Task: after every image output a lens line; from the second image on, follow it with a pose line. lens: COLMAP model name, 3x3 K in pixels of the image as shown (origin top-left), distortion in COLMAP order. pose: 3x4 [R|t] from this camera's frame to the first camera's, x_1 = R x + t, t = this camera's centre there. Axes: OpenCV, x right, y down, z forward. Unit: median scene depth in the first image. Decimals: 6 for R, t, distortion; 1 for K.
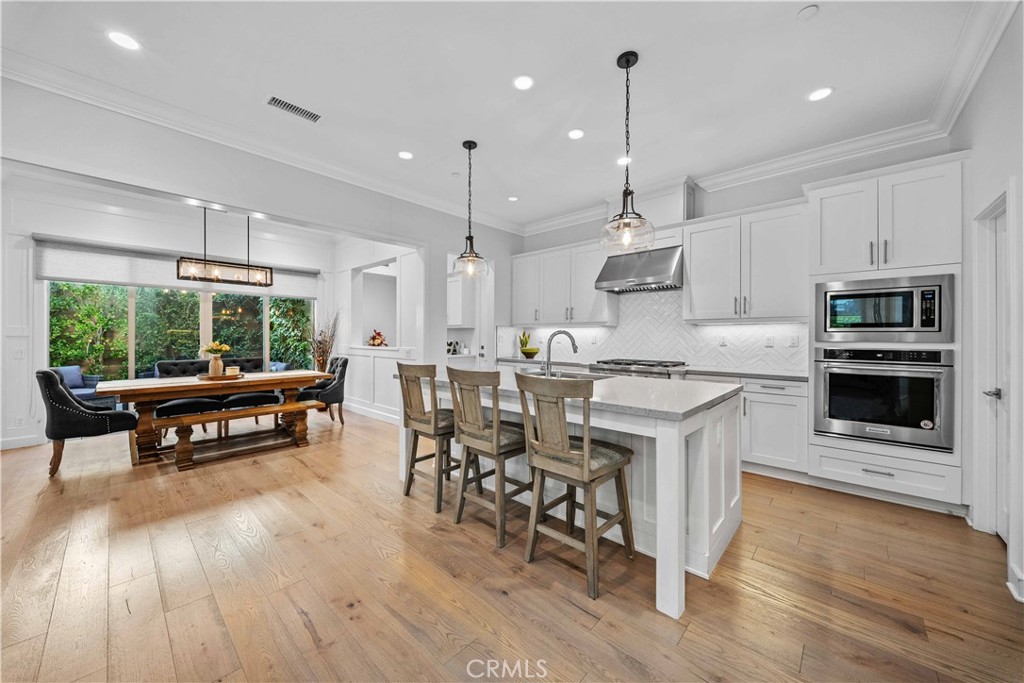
lens RADIAL K [[367.9, 0, 509.9], [0, 367.9, 336.9], [0, 0, 1]] dist [-0.000950, -0.000314]
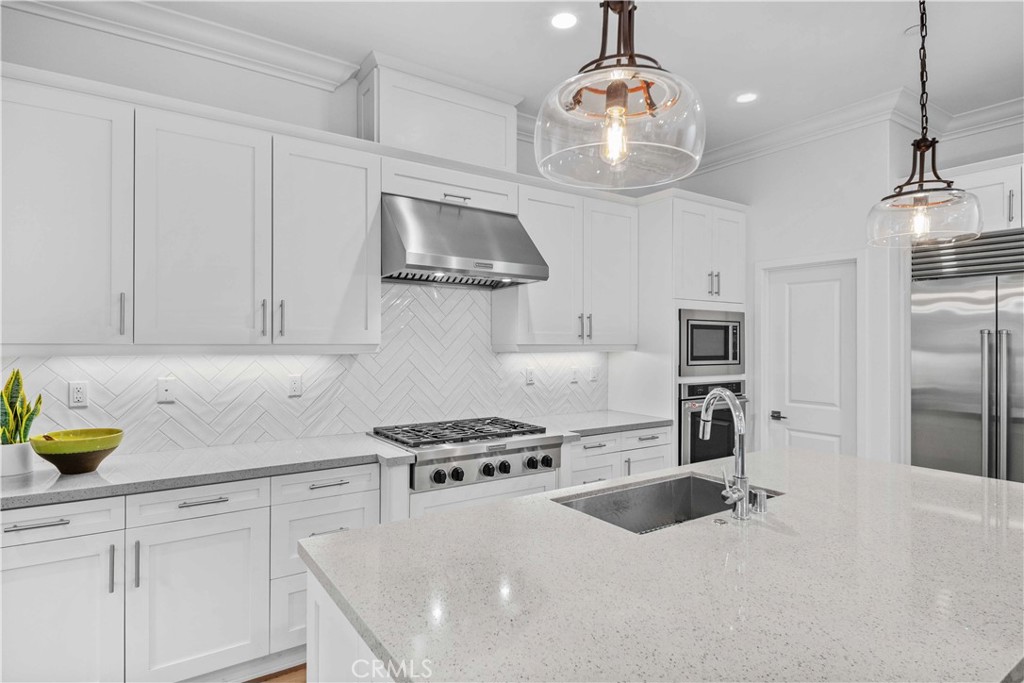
lens RADIAL K [[548.0, 0, 498.9], [0, 548.0, 346.3], [0, 0, 1]] dist [0.001409, -0.000054]
pose [[0.231233, -0.008197, 0.972864, -0.471817], [0.000486, 0.999965, 0.008310, -0.065130], [-0.972898, -0.001449, 0.231229, 1.053967]]
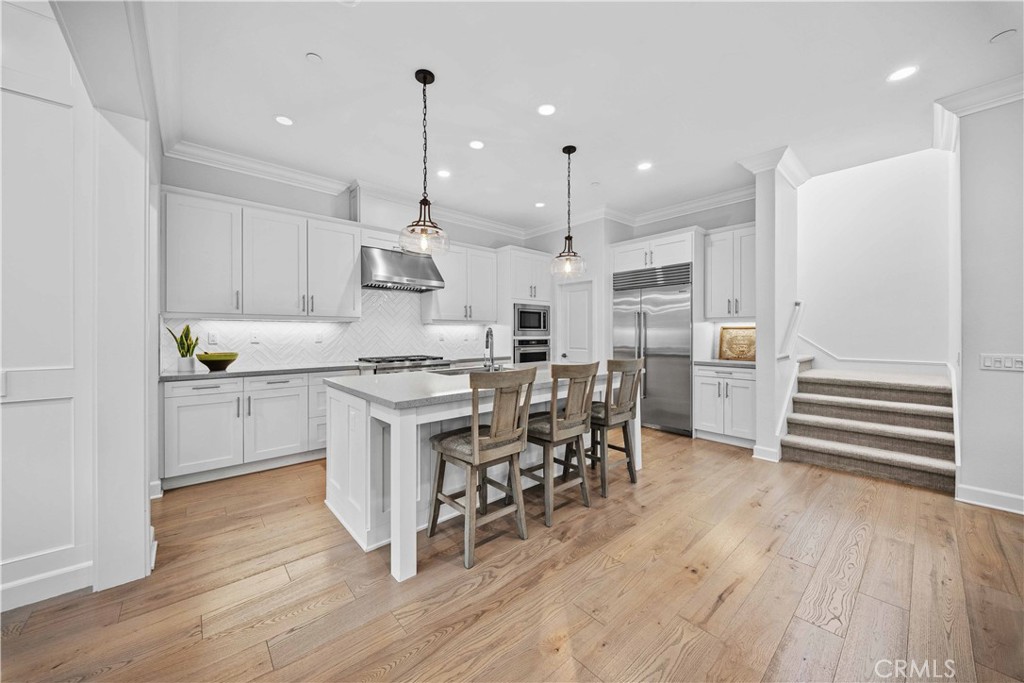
lens RADIAL K [[367.9, 0, 509.9], [0, 367.9, 336.9], [0, 0, 1]] dist [-0.000950, -0.000314]
pose [[0.100854, -0.010982, 0.994841, -0.881606], [0.003862, 0.999936, 0.010647, -0.002051], [-0.994894, 0.002768, 0.100890, 0.796887]]
